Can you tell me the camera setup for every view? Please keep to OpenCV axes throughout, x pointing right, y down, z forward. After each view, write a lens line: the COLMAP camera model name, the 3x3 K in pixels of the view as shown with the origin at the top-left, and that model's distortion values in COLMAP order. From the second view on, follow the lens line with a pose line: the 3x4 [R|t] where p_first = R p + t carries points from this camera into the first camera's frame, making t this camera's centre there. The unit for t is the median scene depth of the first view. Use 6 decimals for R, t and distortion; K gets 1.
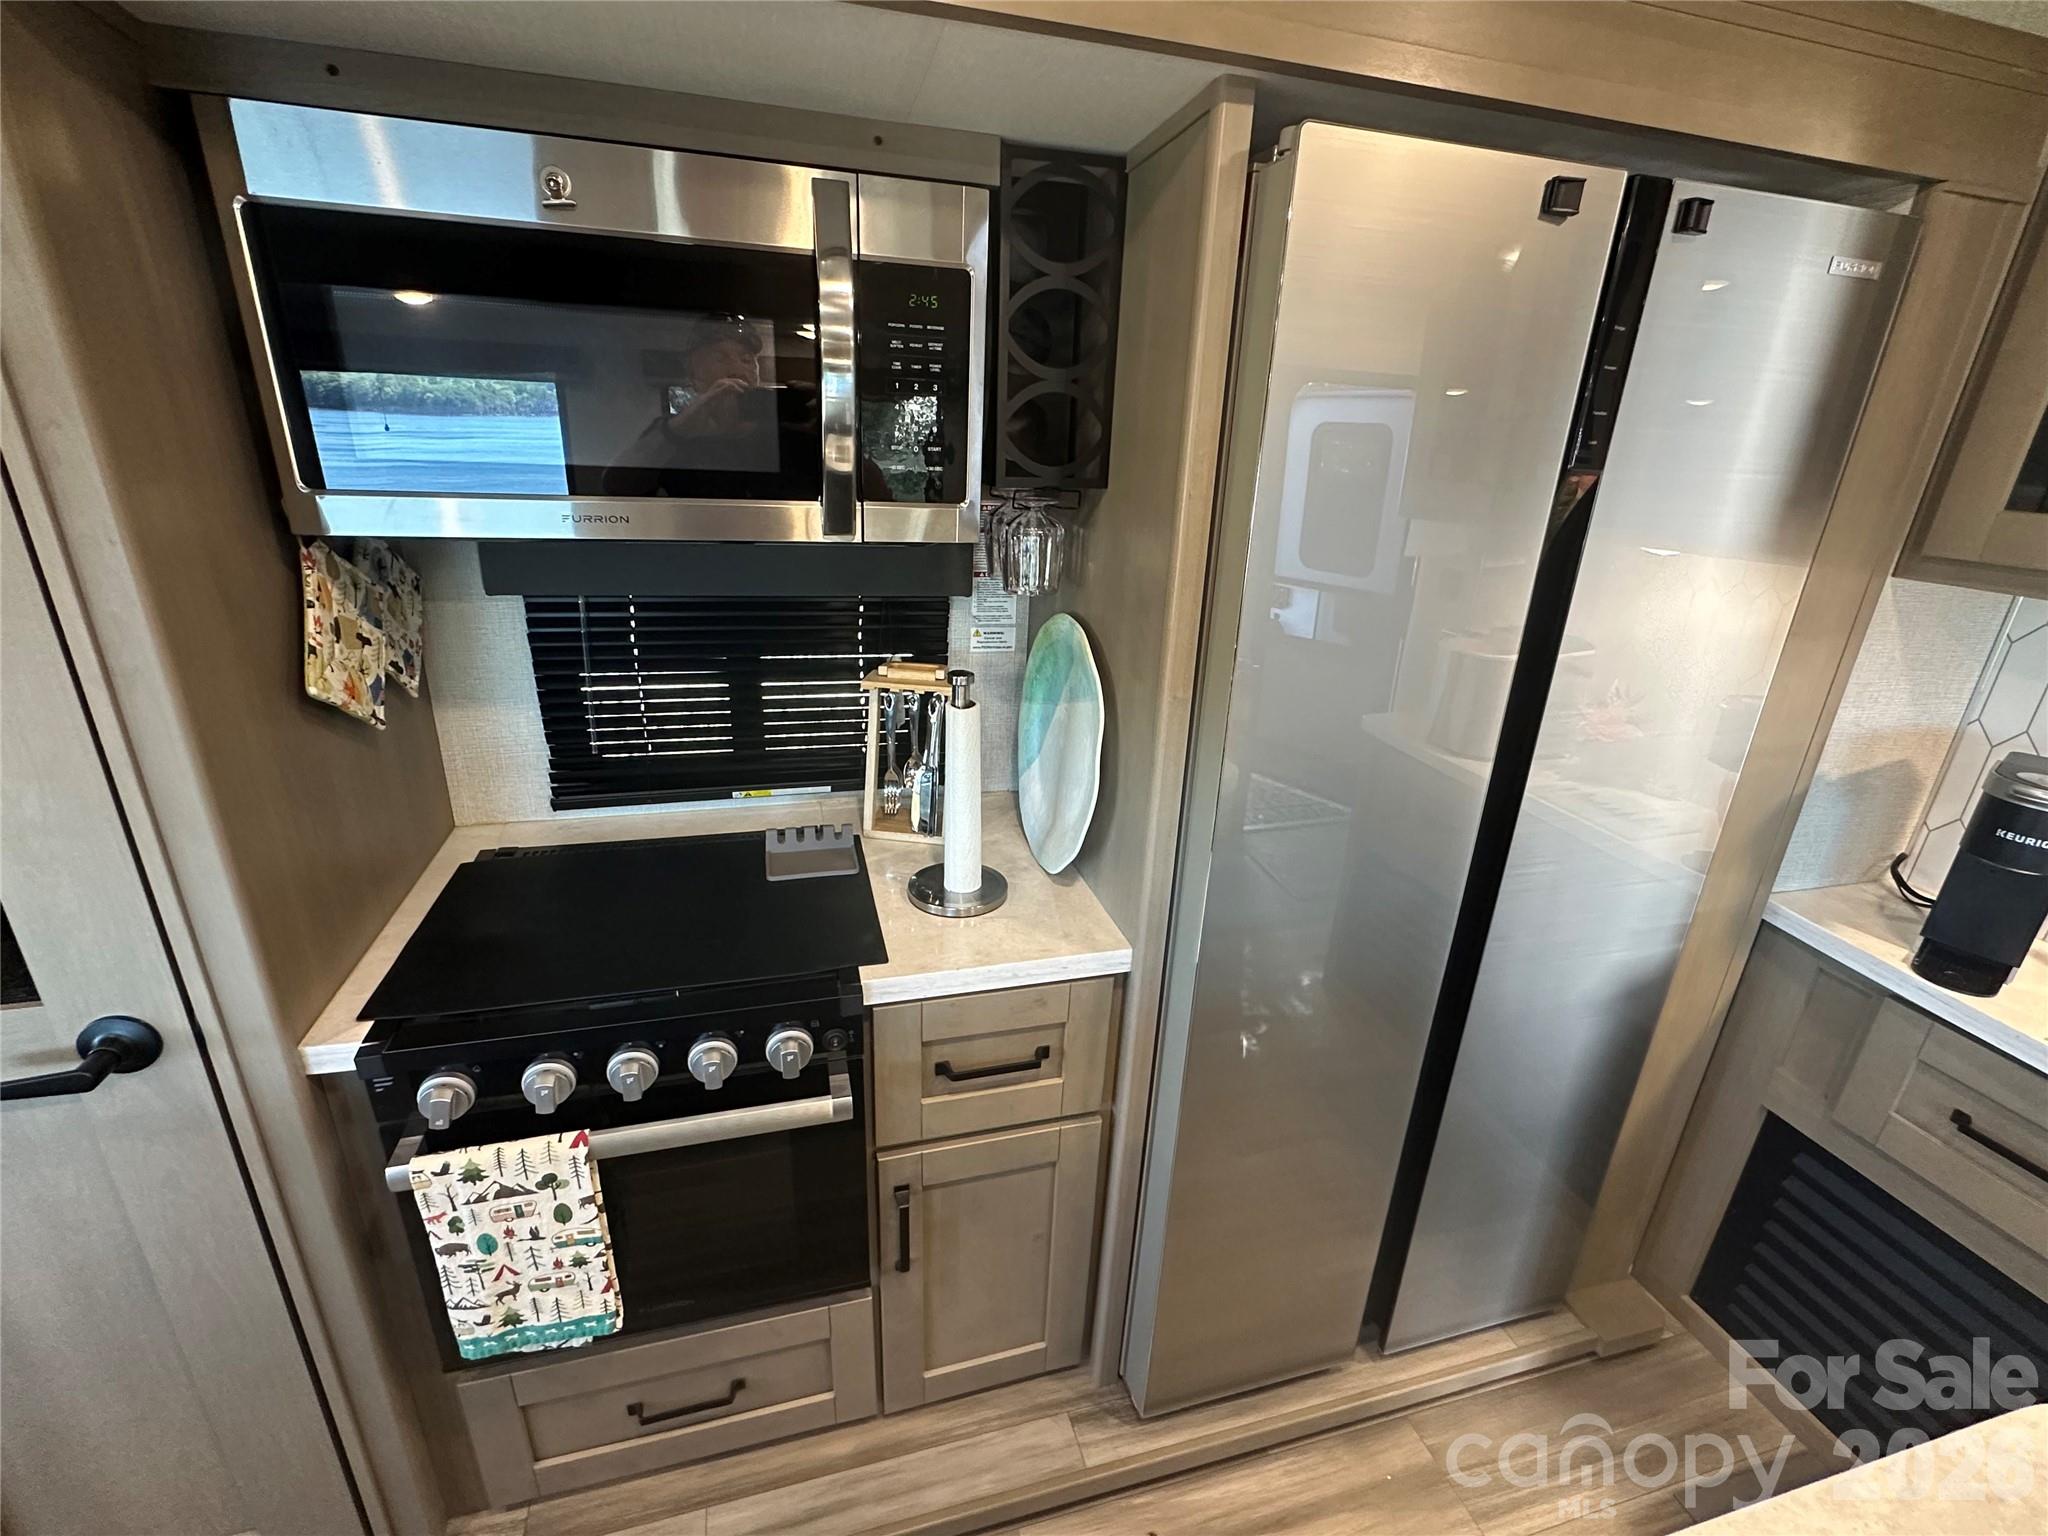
lens RADIAL K [[893.0, 0, 1026.0], [0, 893.0, 764.4], [0, 0, 1]] dist [-0.000473, -0.000059]
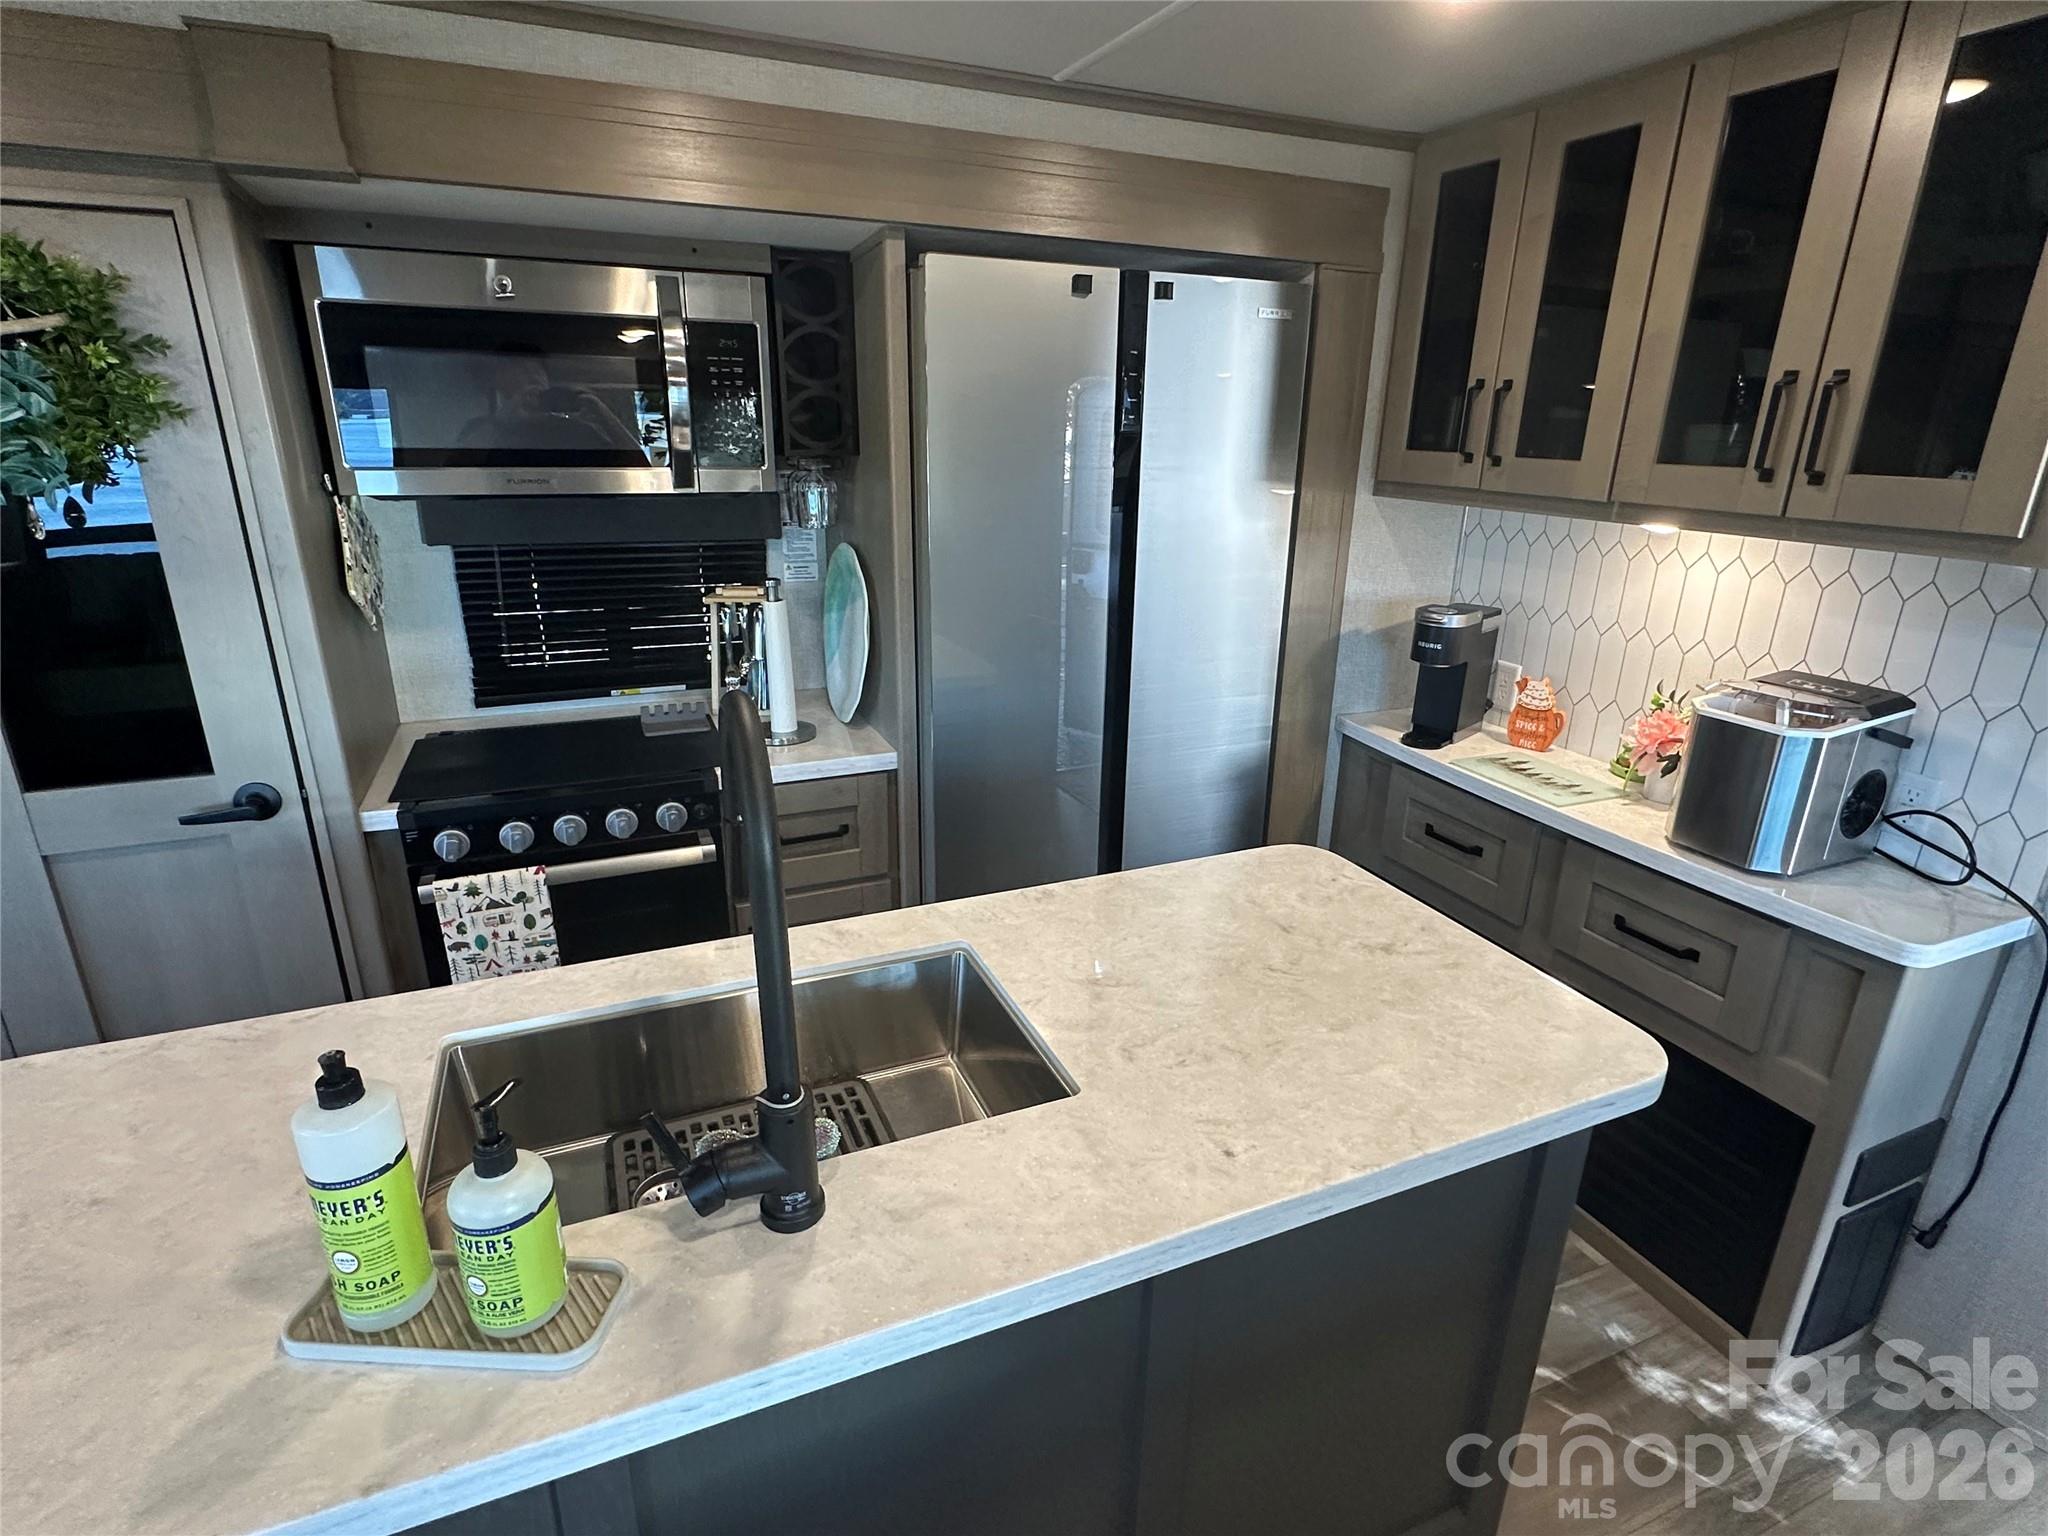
lens RADIAL K [[1014.0, 0, 1014.0], [0, 1014.0, 760.1], [0, 0, 1]] dist [0.000432, -0.000553]
pose [[0.991317, -0.067169, 0.113043, 0.132266], [0.071035, 0.997007, -0.030525, 0.314721], [-0.110654, 0.038290, 0.993121, -0.817369]]
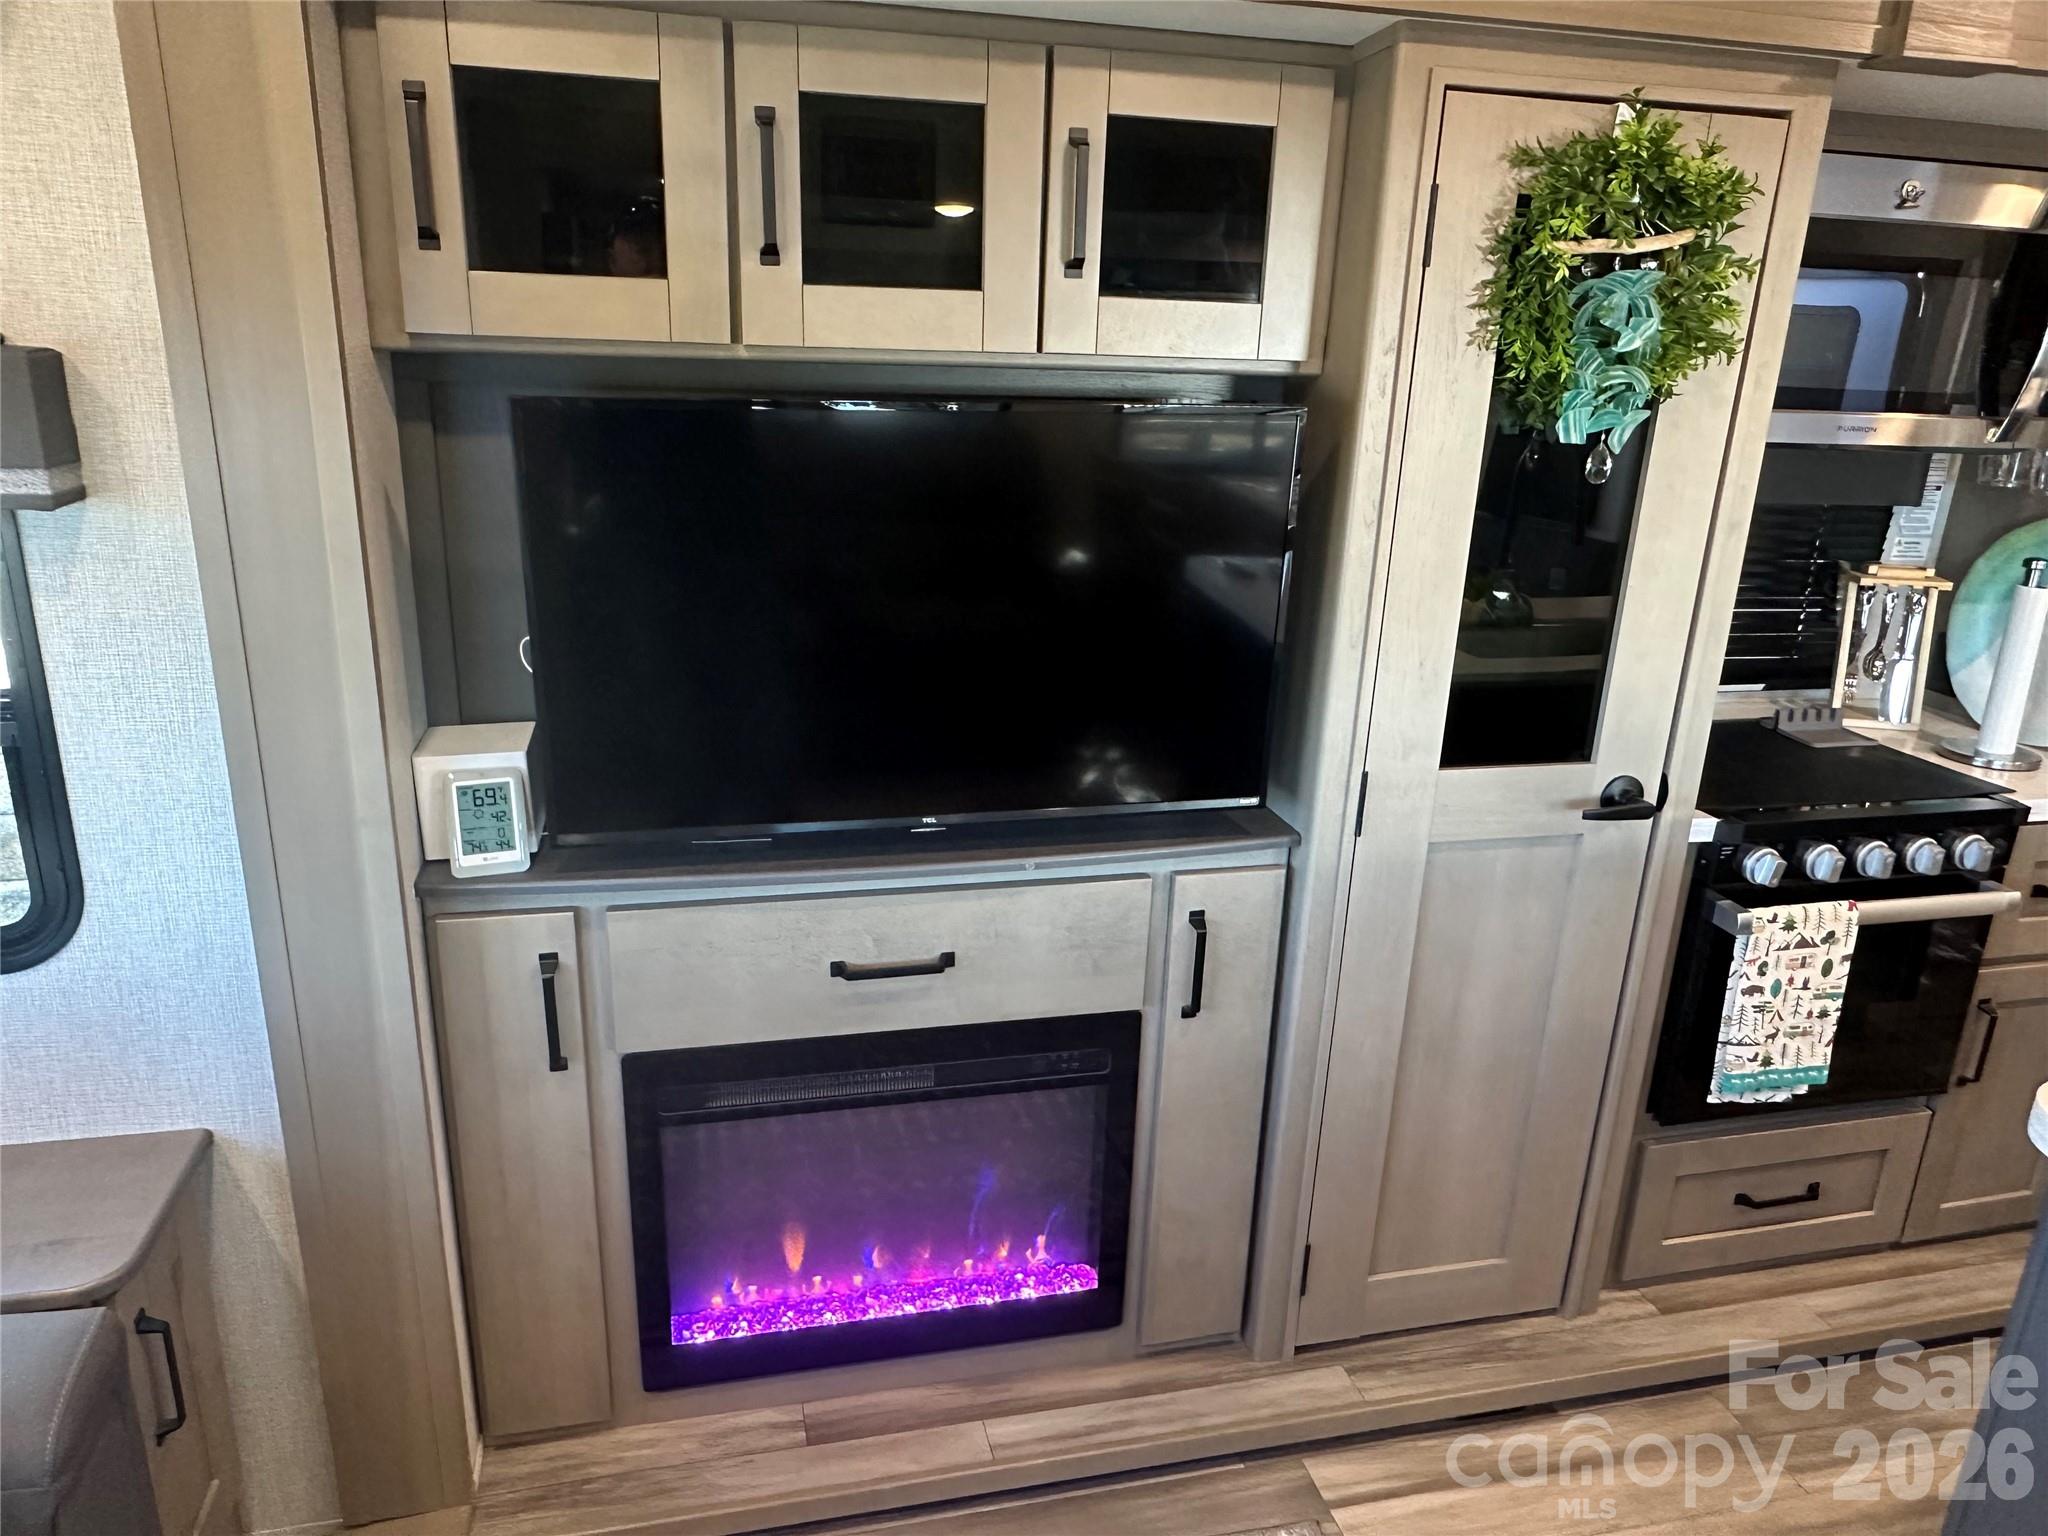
lens RADIAL K [[1395.0, 0, 1025.9], [0, 1395.0, 776.4], [0, 0, 1]] dist [0.004076, -0.002409]
pose [[0.999589, 0.007738, -0.027596, -1.509113], [-0.008893, 0.999079, -0.041979, 0.303543], [0.027246, 0.042208, 0.998737, -0.967638]]
